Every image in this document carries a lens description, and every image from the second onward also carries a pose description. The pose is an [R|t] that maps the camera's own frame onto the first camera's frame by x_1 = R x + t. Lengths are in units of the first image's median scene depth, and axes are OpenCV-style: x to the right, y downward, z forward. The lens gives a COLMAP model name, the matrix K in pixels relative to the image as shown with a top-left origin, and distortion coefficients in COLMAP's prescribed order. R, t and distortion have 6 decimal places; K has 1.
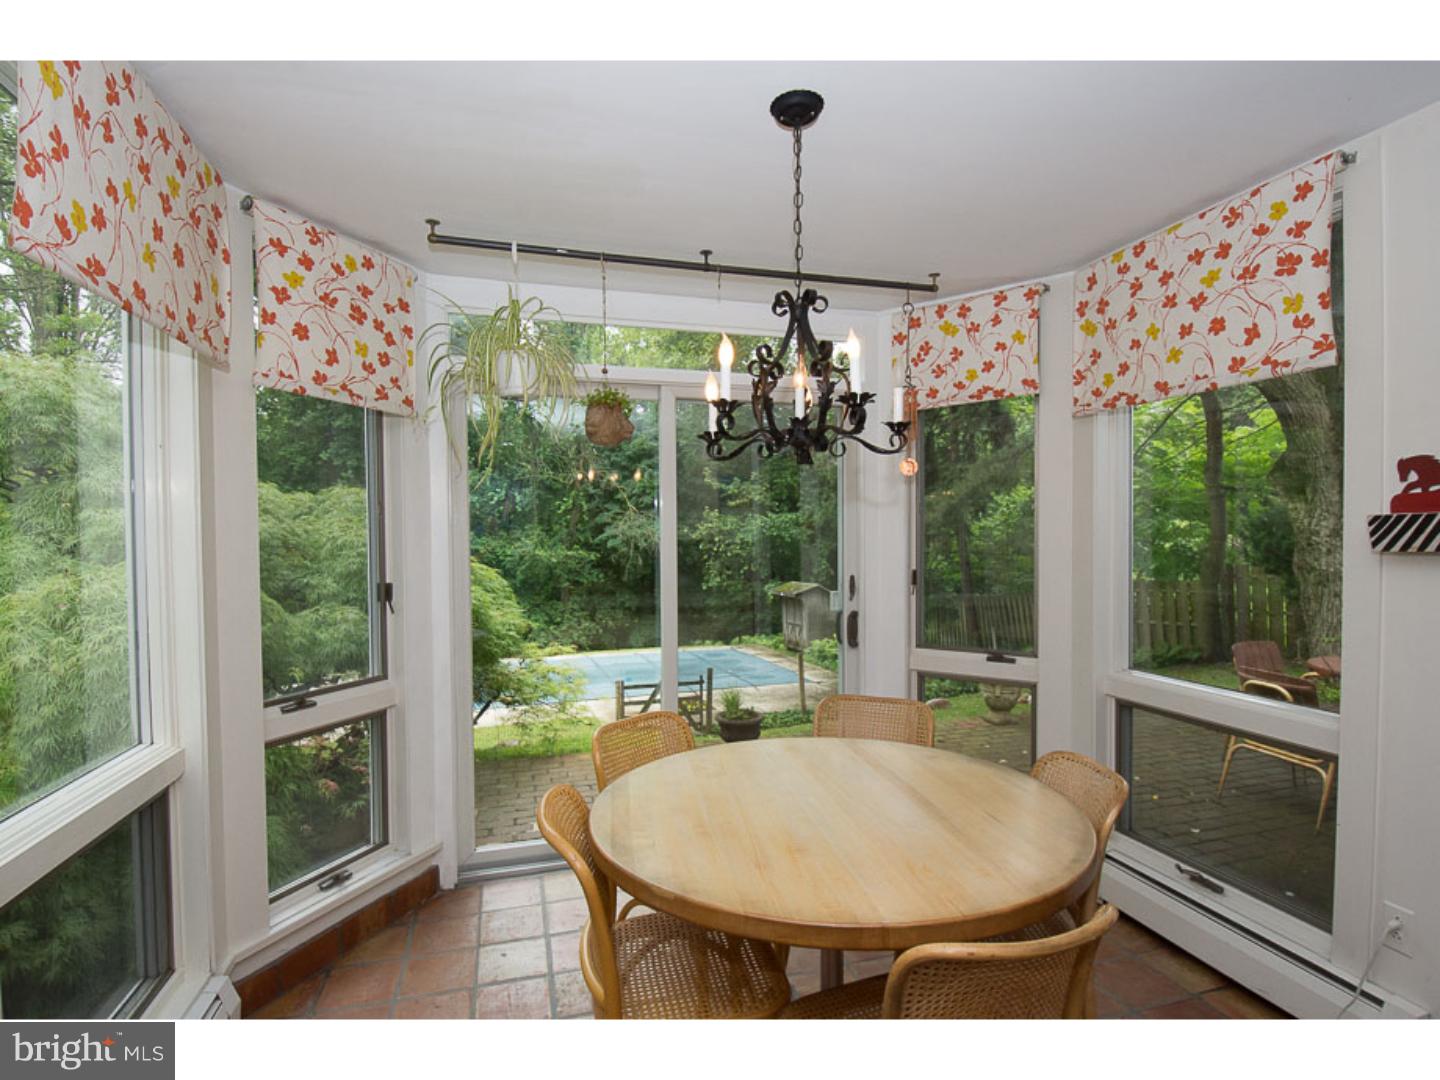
lens RADIAL K [[744.1, 0, 720.0], [0, 744.1, 540.0], [0, 0, 1]] dist [0.000162, 0.000074]
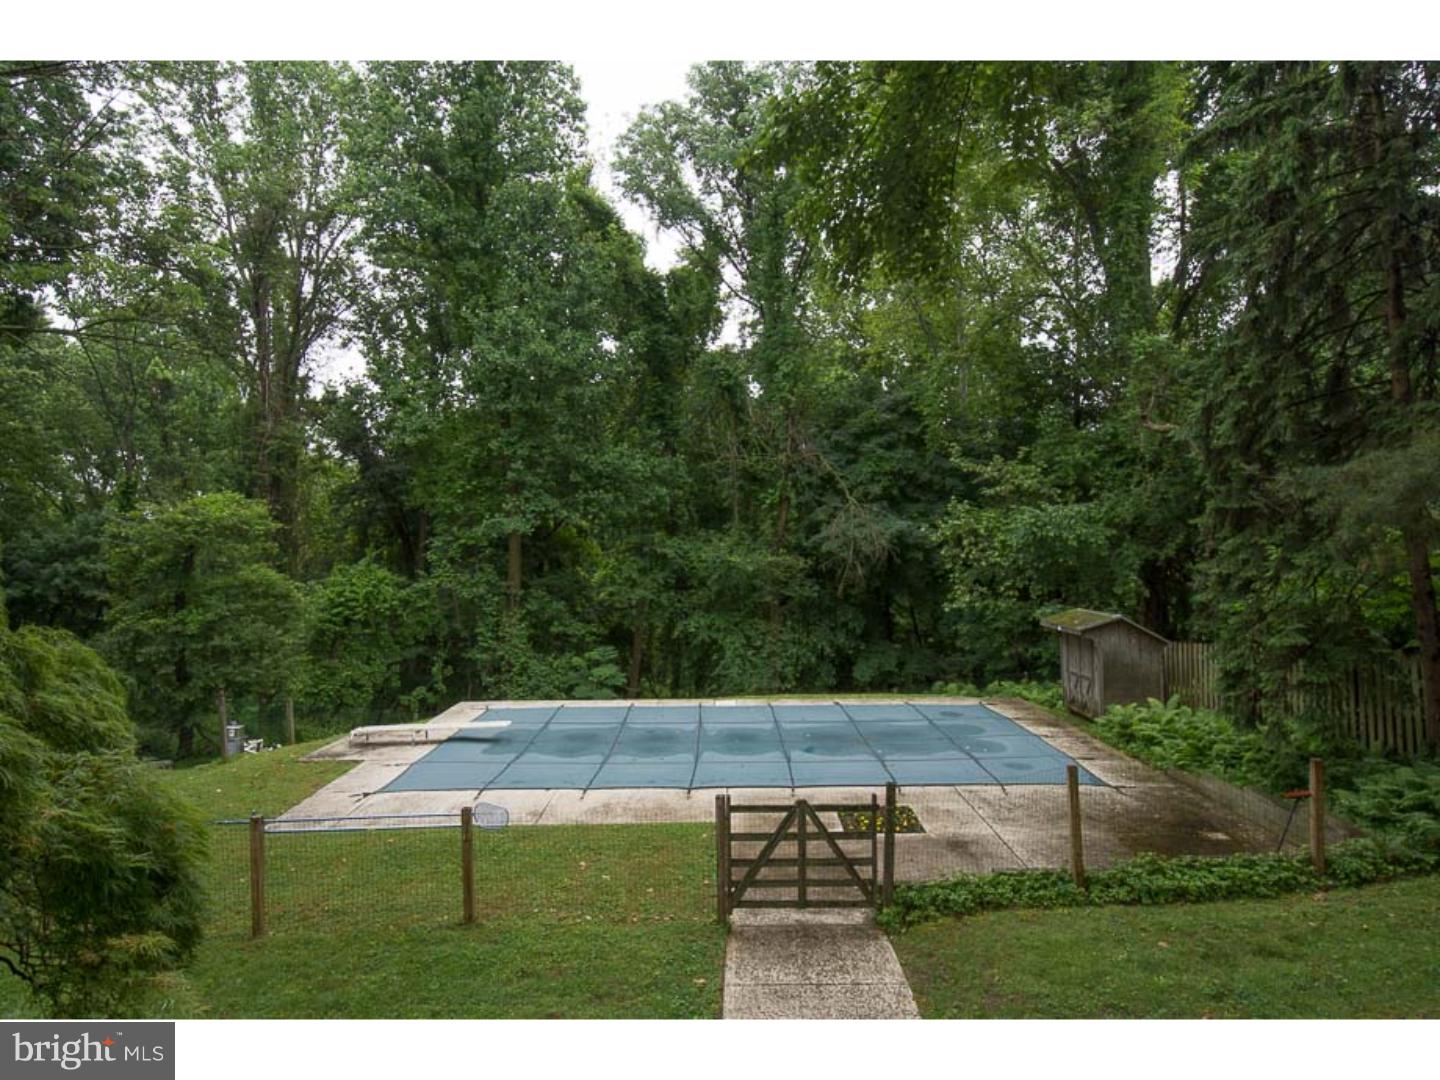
lens RADIAL K [[798.9, 0, 720.0], [0, 798.9, 540.0], [0, 0, 1]] dist [0.000107, -0.000114]
pose [[0.940657, 0.002579, -0.339350, 0.034650], [-0.001903, 0.999995, 0.002326, -0.004549], [0.339355, -0.001542, 0.940657, 0.204791]]
